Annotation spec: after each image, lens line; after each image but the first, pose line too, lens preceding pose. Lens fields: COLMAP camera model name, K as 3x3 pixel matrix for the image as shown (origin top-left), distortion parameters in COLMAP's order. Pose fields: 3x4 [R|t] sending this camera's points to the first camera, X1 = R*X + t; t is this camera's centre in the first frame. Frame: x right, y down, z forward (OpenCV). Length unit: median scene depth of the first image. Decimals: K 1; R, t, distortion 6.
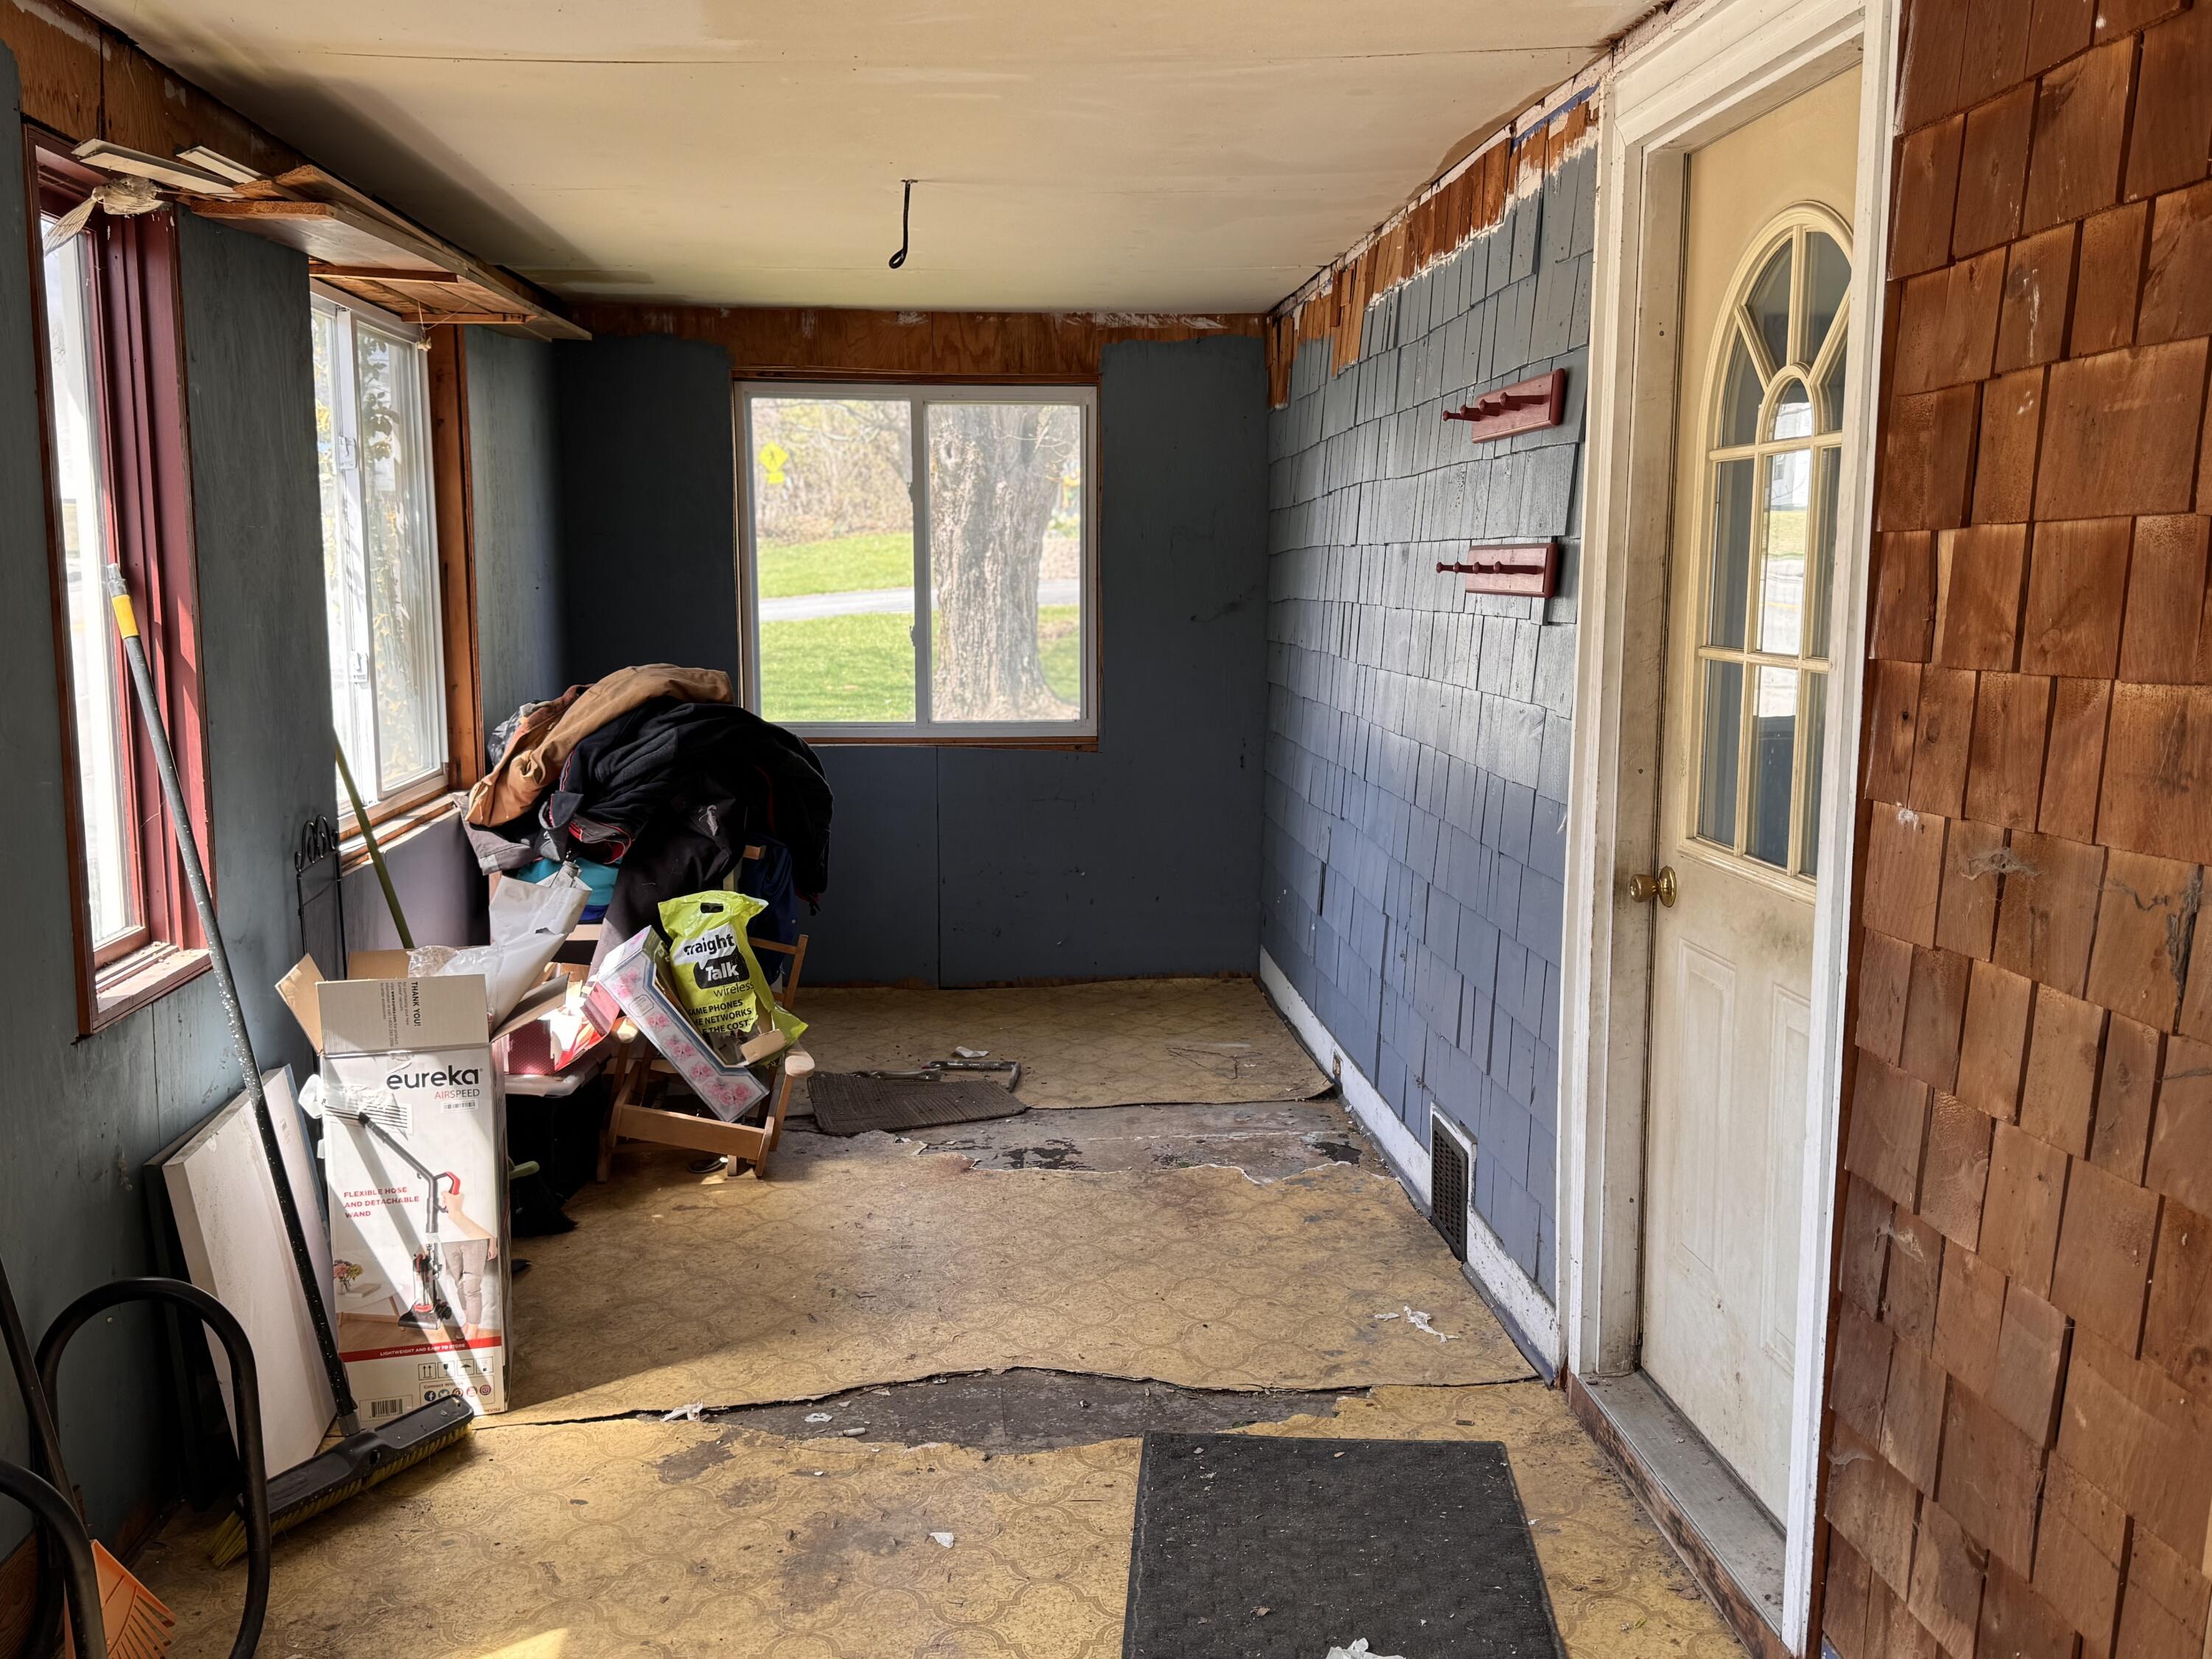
lens RADIAL K [[1950.0, 0, 1106.5], [0, 1950.0, 834.0], [0, 0, 1]] dist [0.008301, 0.000098]
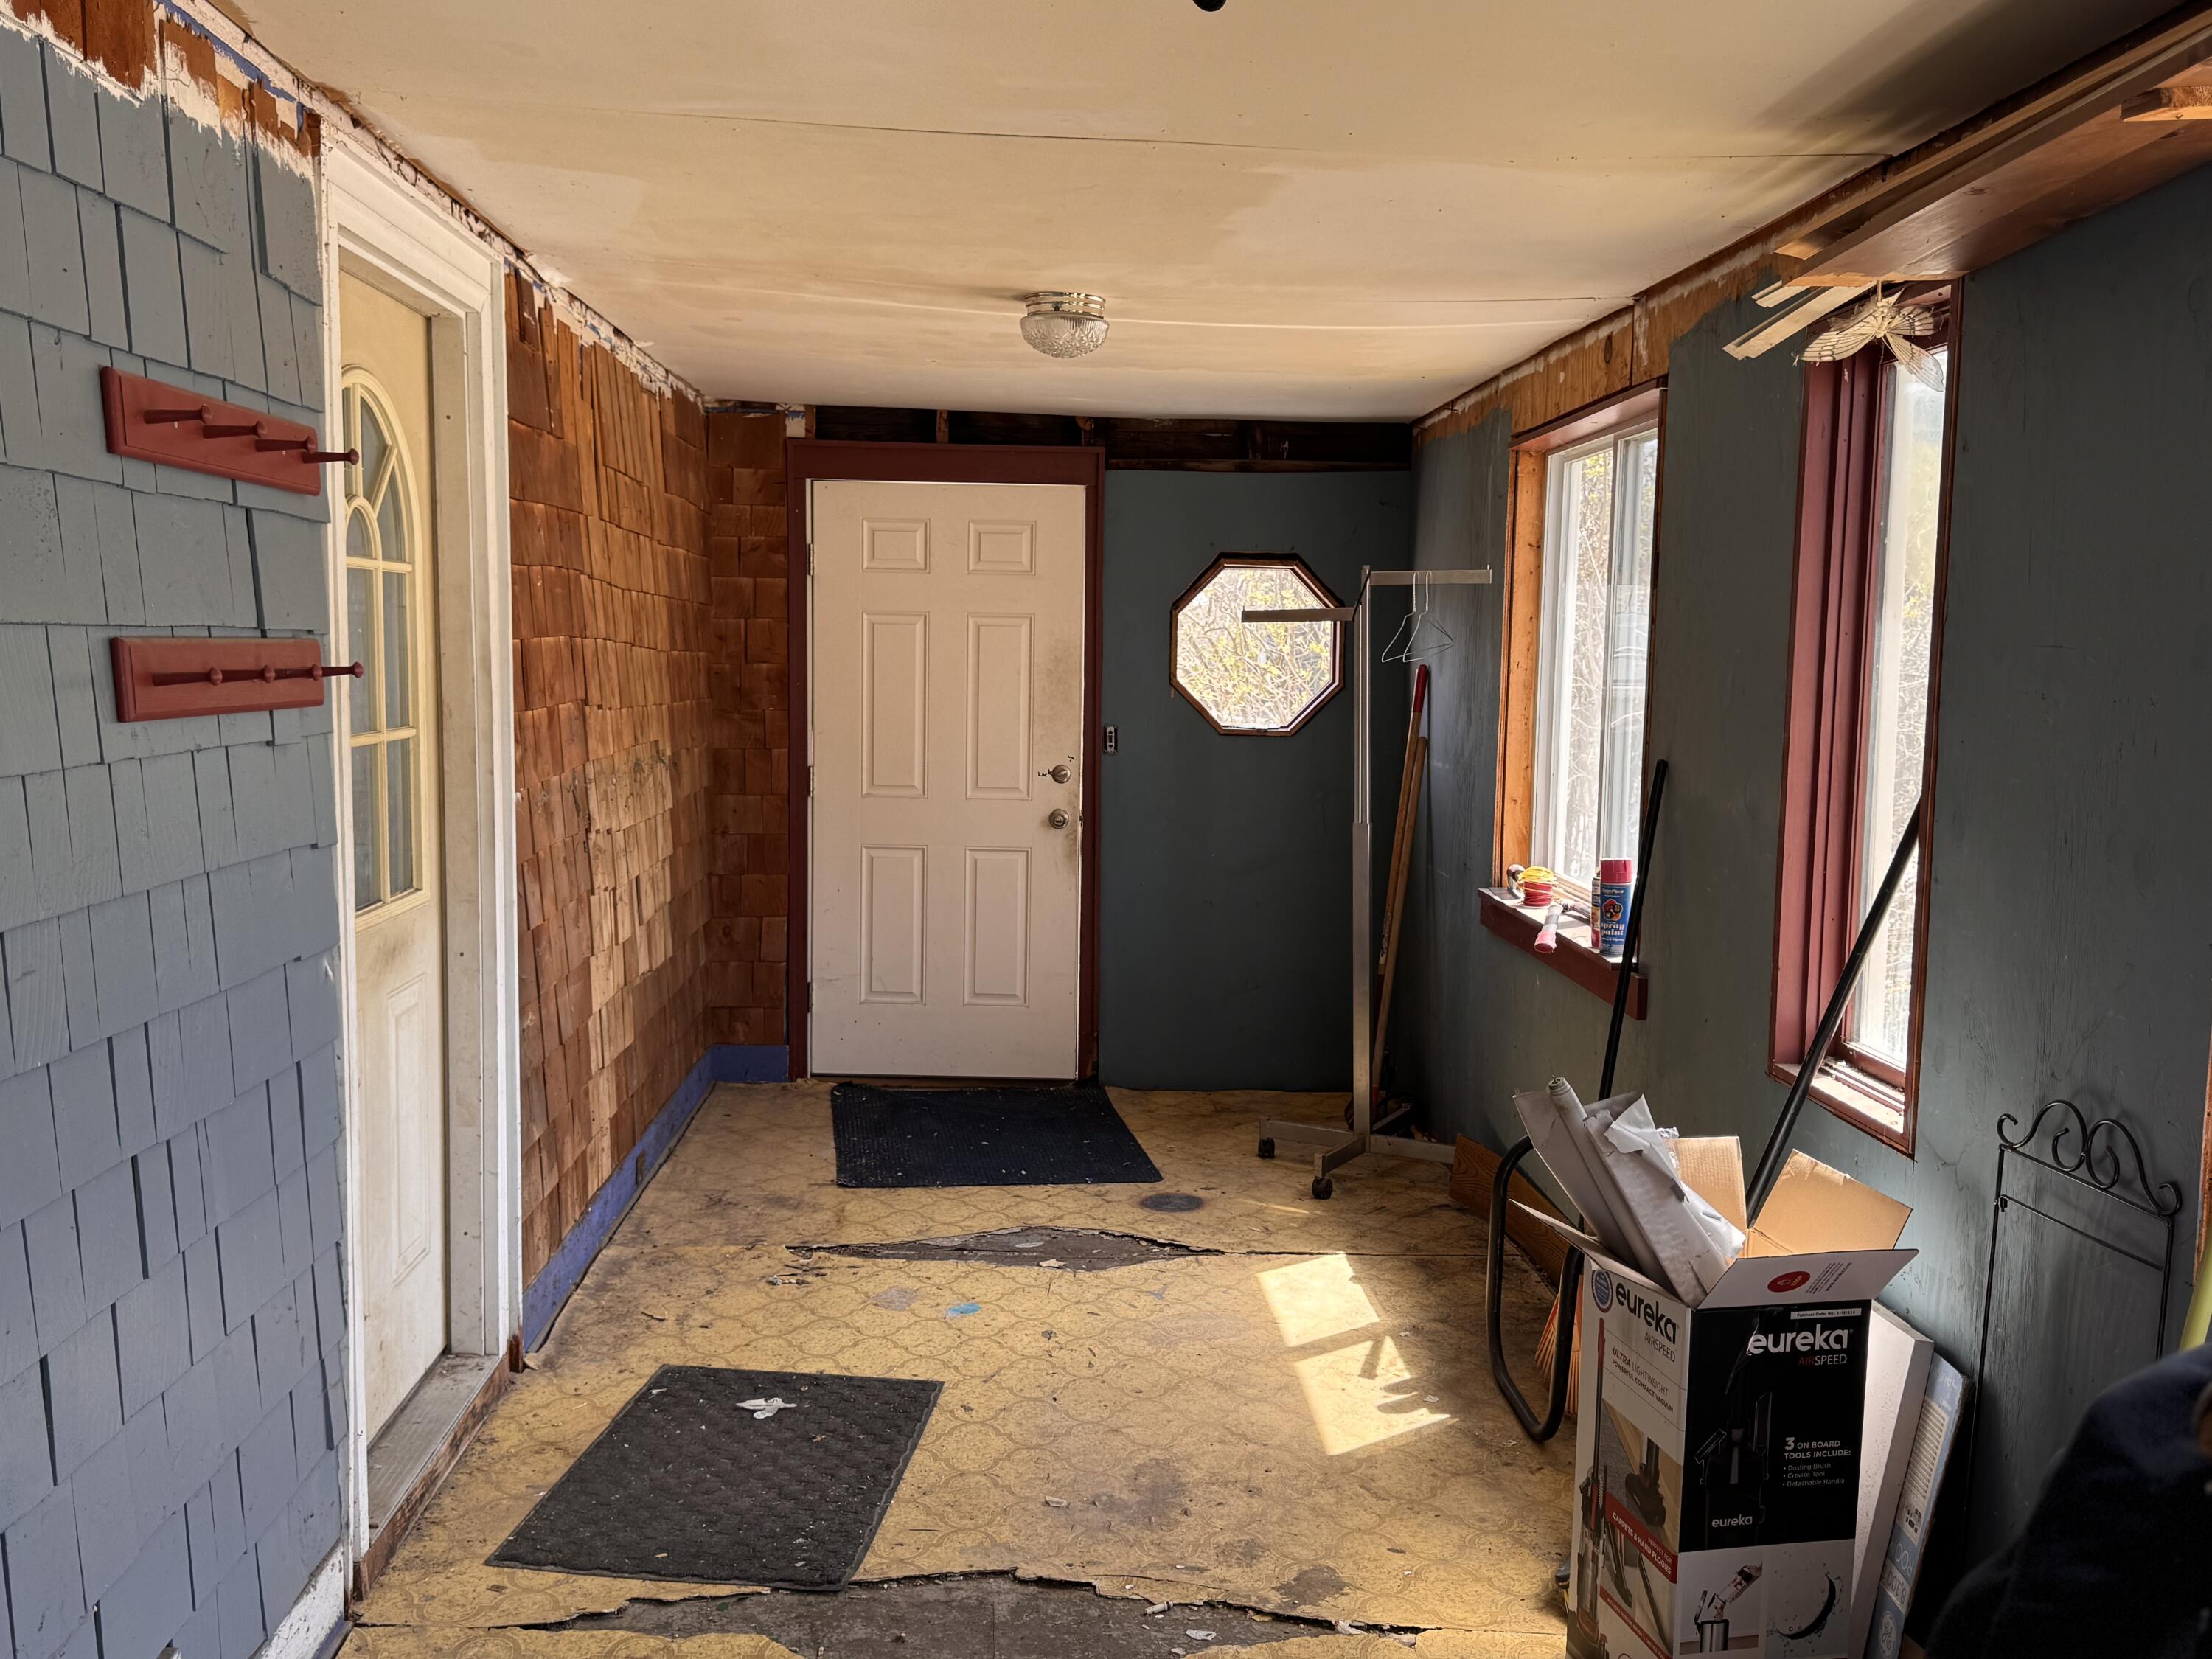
lens RADIAL K [[1950.0, 0, 1108.0], [0, 1950.0, 827.7], [0, 0, 1]] dist [0.008301, 0.000098]
pose [[-0.999350, -0.018953, 0.030670, -0.143329], [-0.011256, 0.972169, 0.234010, -0.303204], [-0.034252, 0.233512, -0.971750, 2.034814]]
